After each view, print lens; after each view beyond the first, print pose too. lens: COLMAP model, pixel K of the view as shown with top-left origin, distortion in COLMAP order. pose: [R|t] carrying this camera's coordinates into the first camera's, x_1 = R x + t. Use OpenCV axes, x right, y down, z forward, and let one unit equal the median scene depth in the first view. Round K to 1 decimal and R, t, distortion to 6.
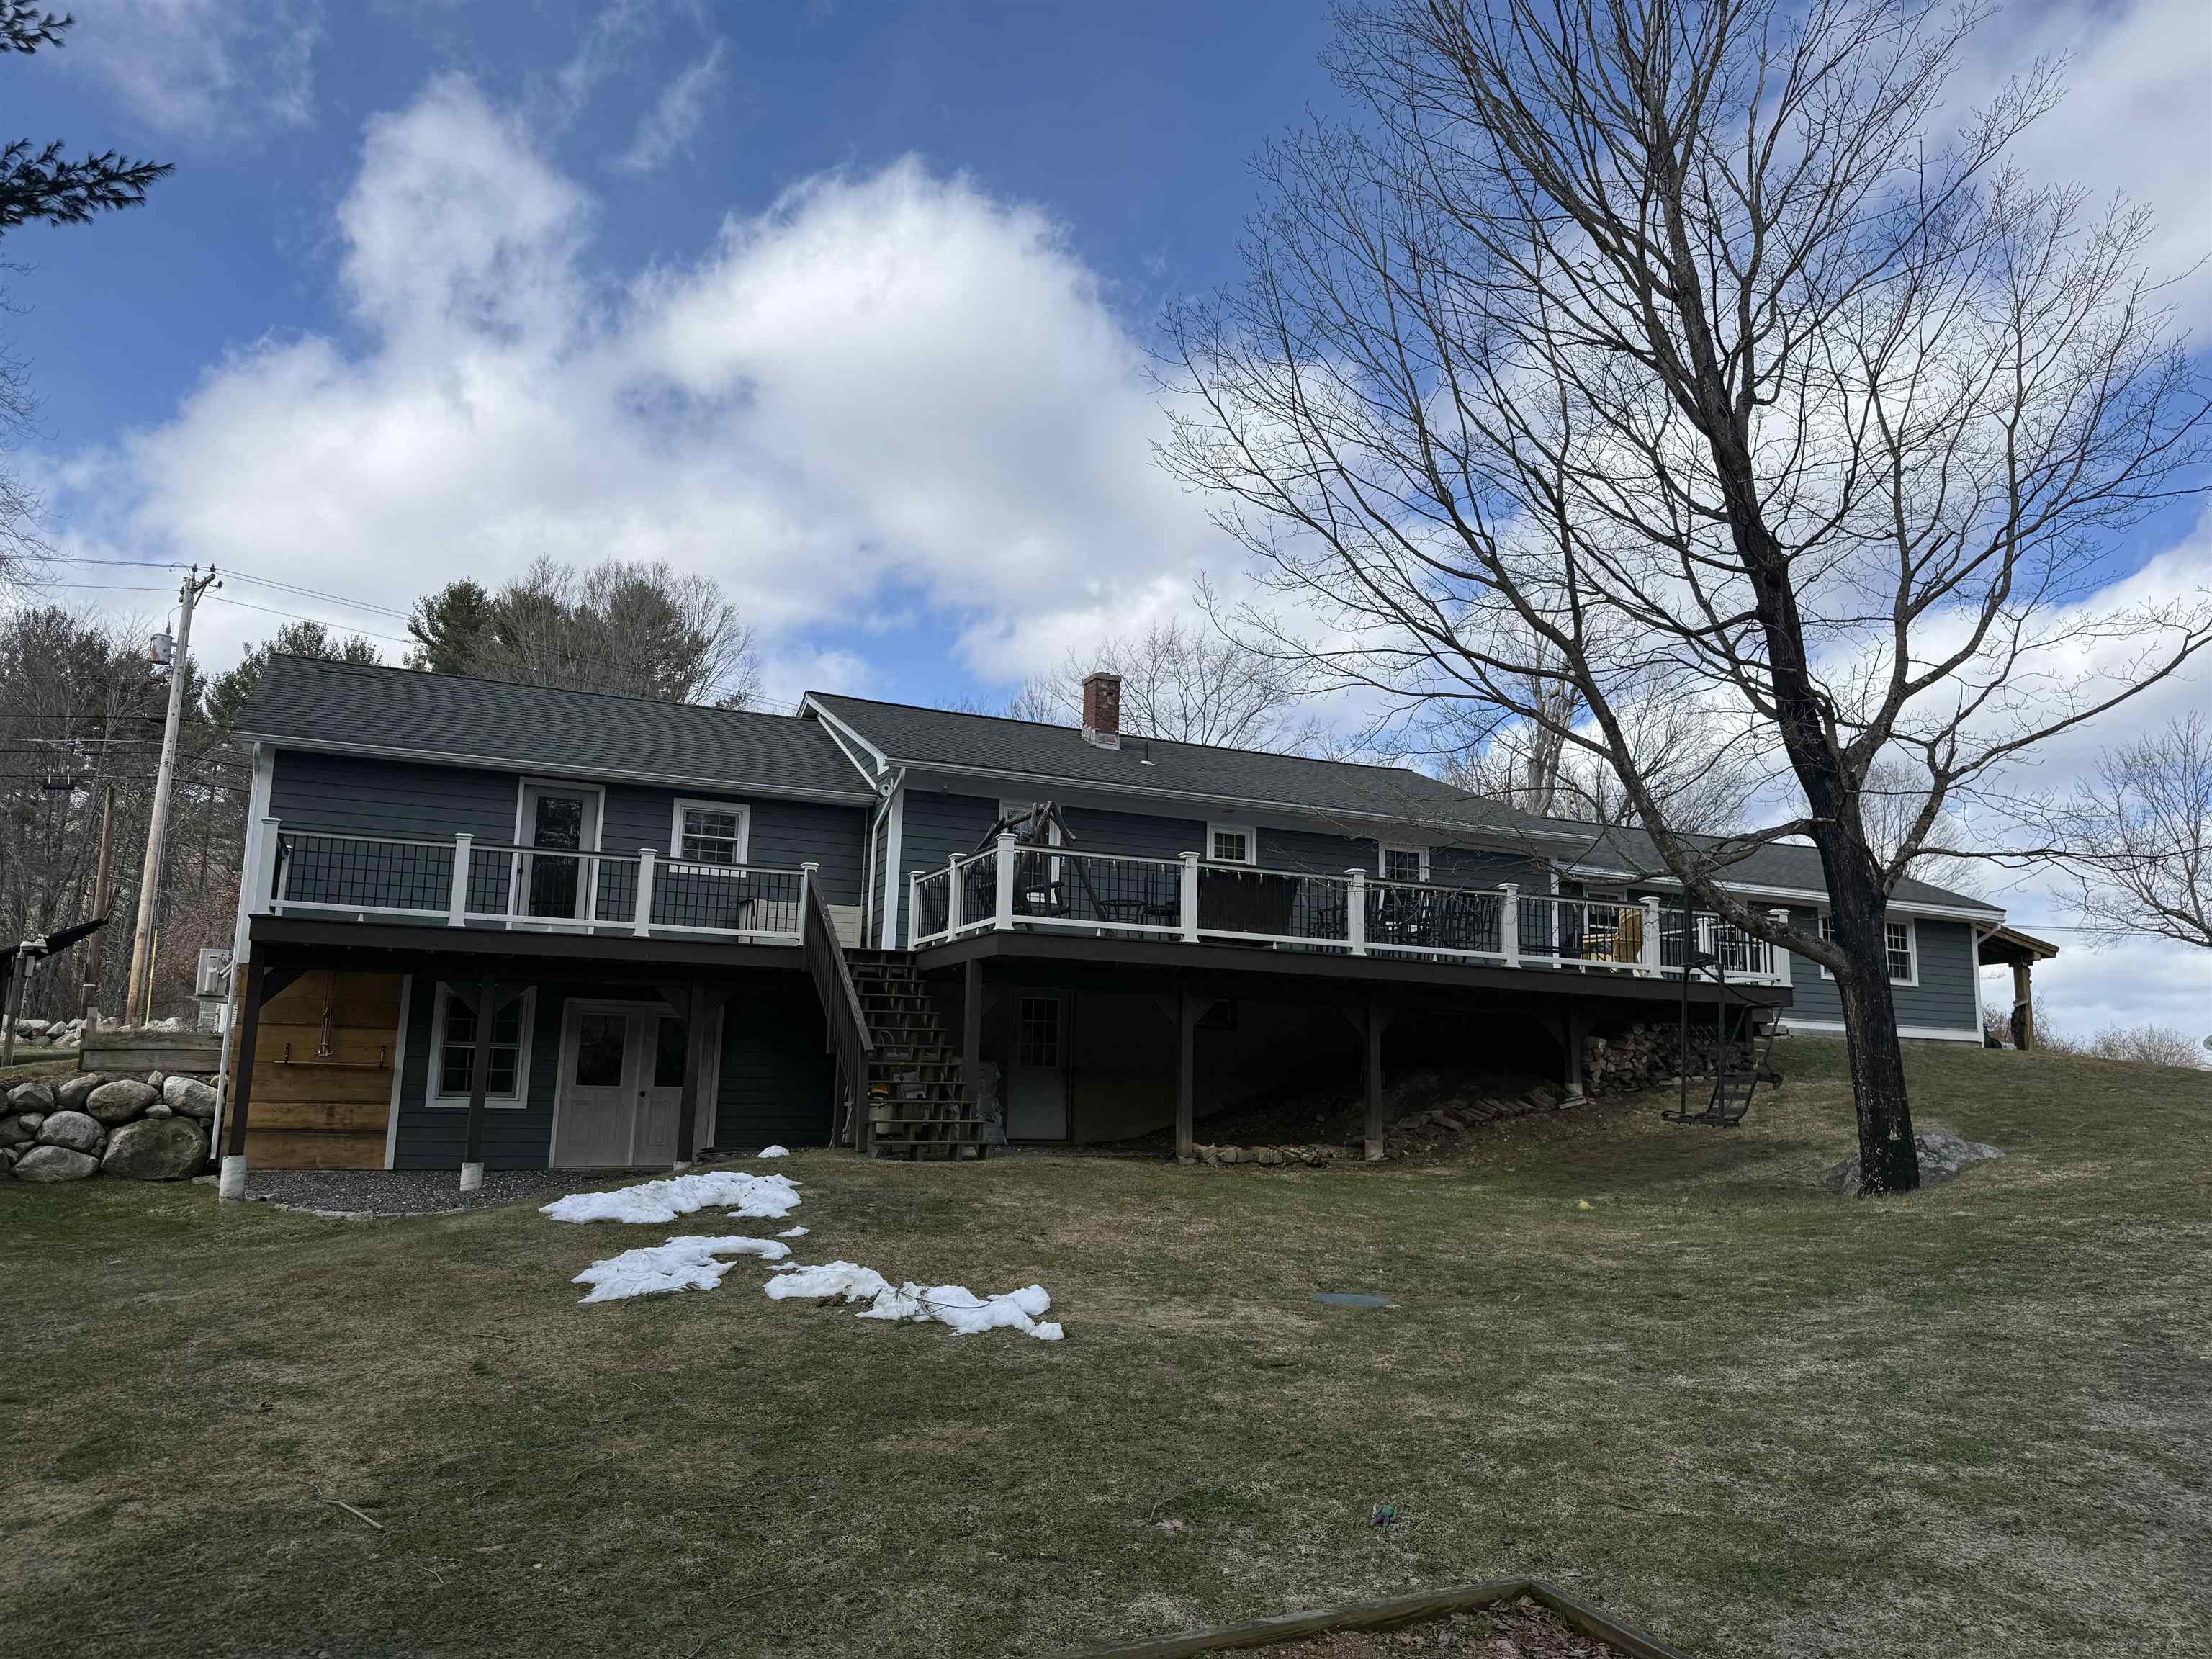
lens RADIAL K [[1652.4, 0, 1111.1], [0, 1652.4, 857.5], [0, 0, 1]] dist [0.168307, 0.000012]
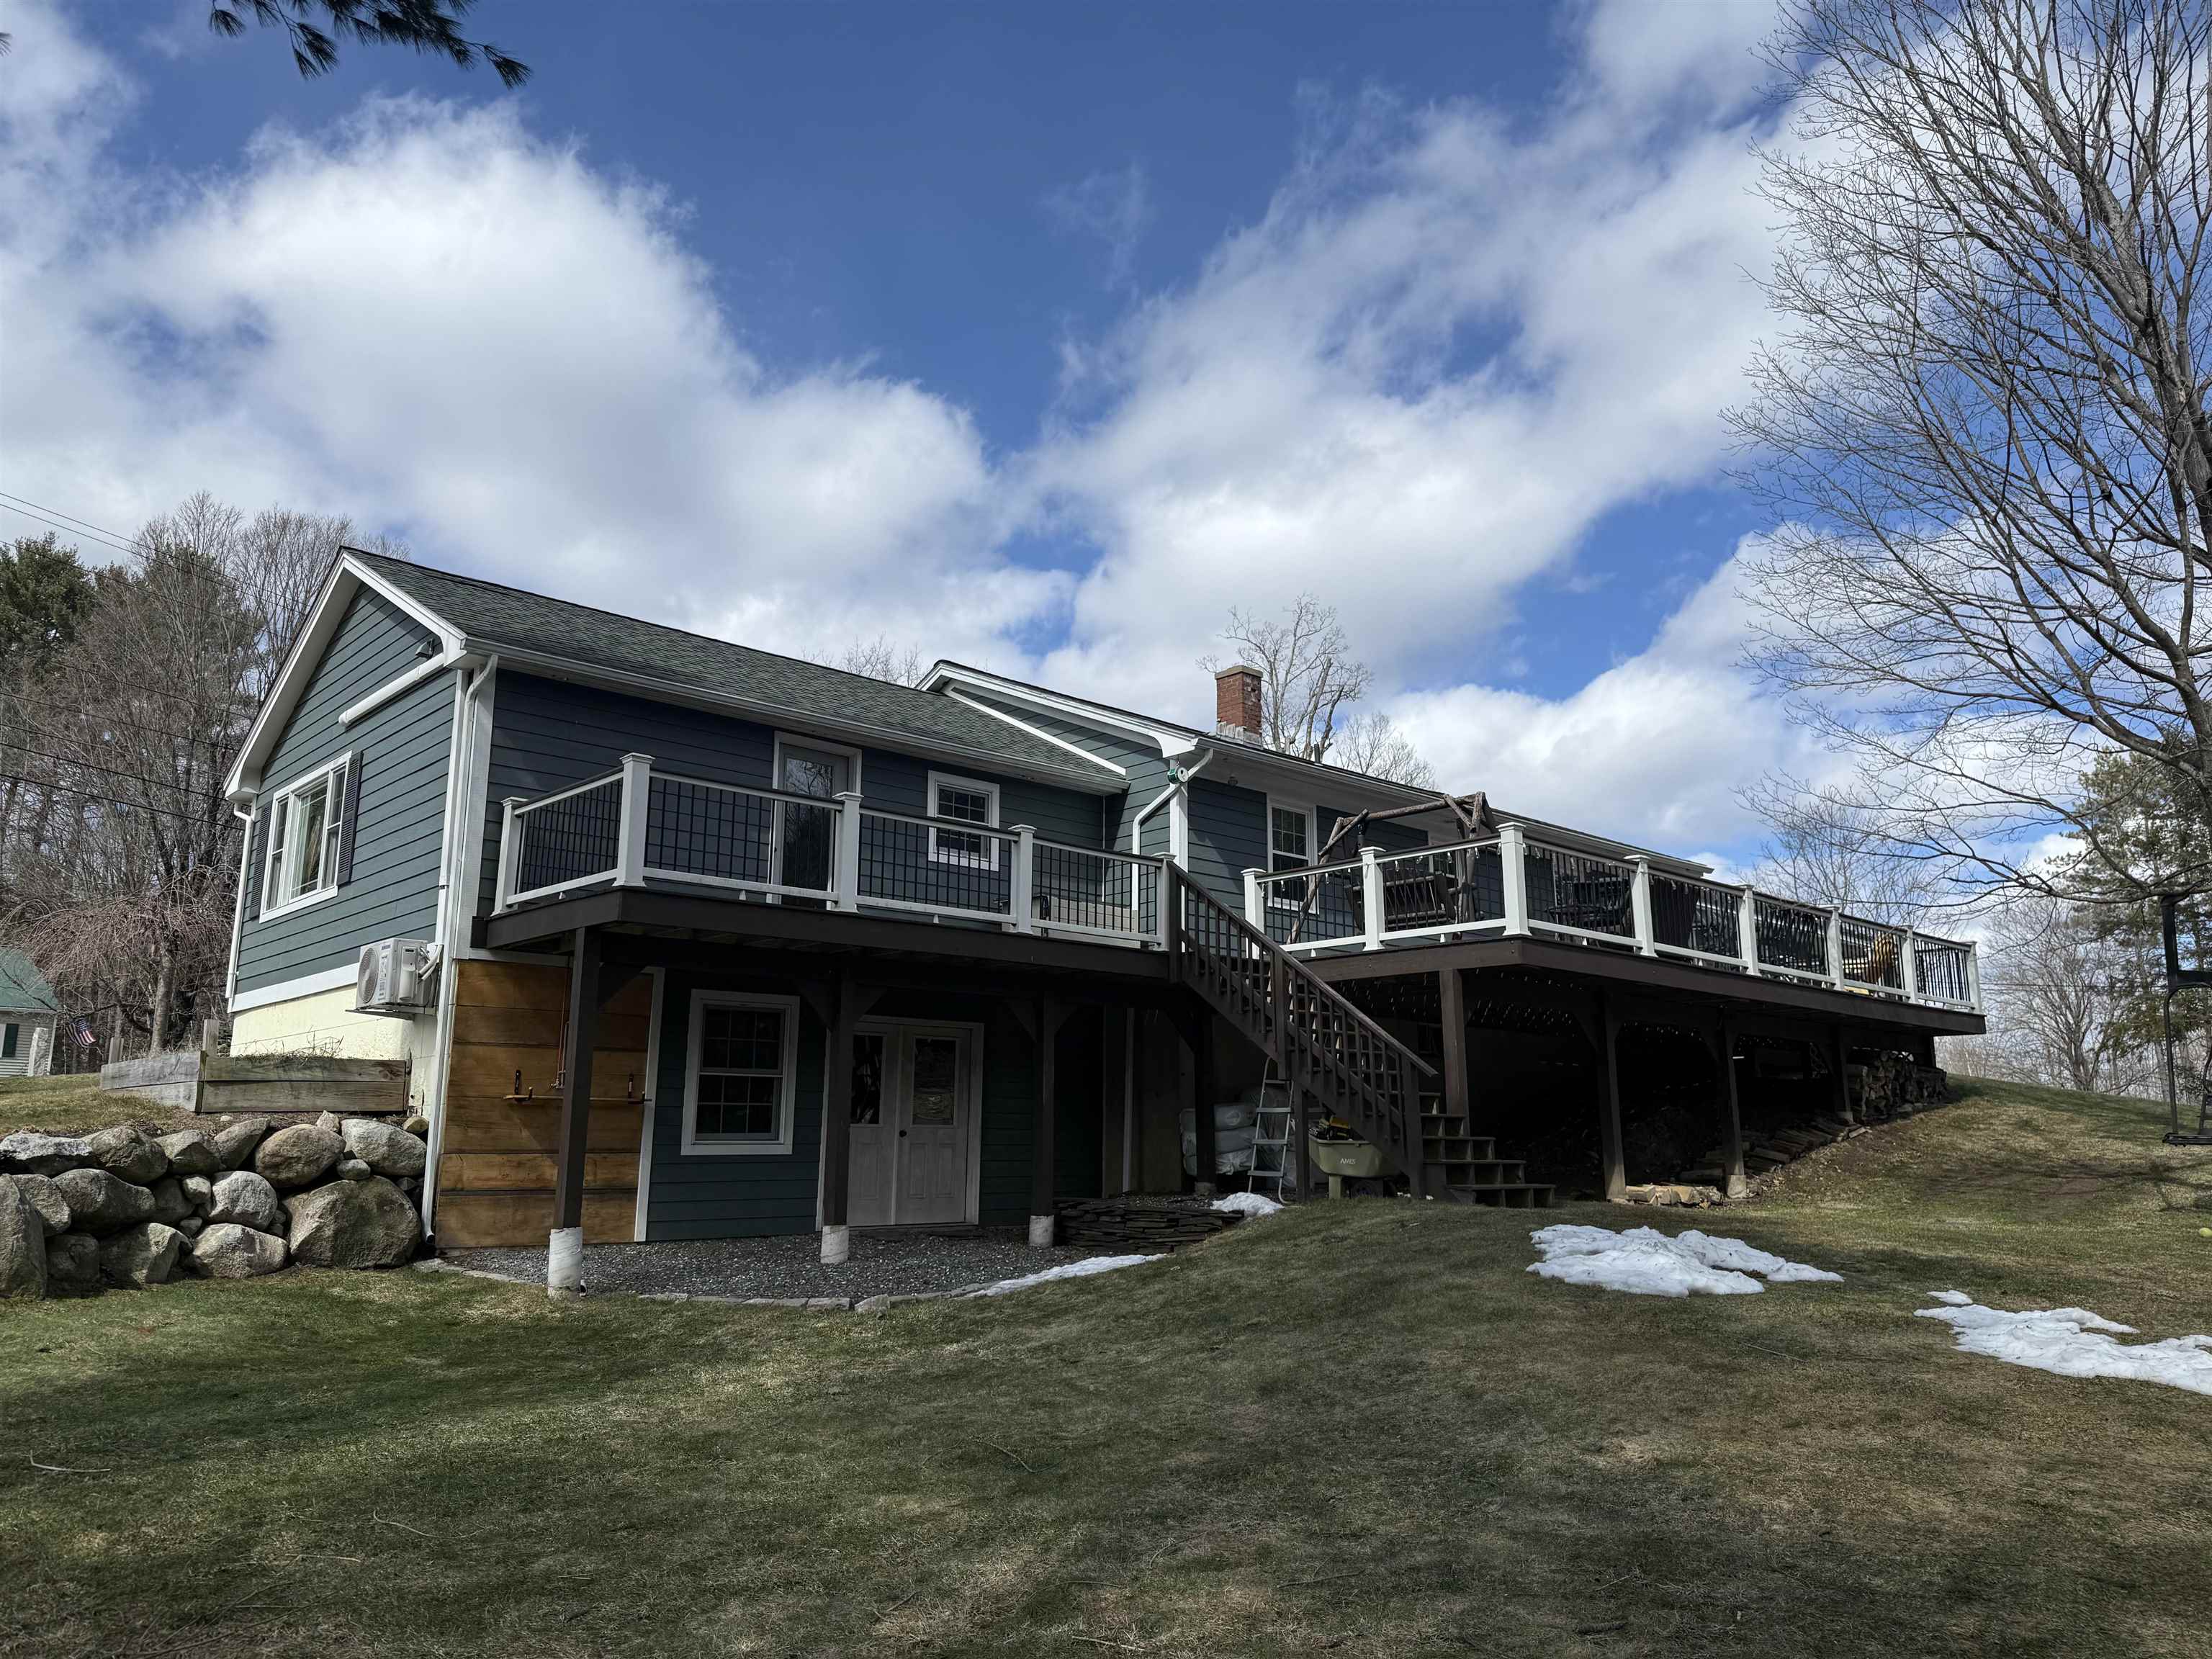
lens RADIAL K [[1581.3, 0, 1095.3], [0, 1581.3, 825.1], [0, 0, 1]] dist [0.187018, -0.096326]
pose [[0.934042, 0.047160, 0.354035, -0.498326], [-0.031044, 0.998213, -0.051066, 0.031382], [-0.355810, 0.036707, 0.933837, 0.263930]]
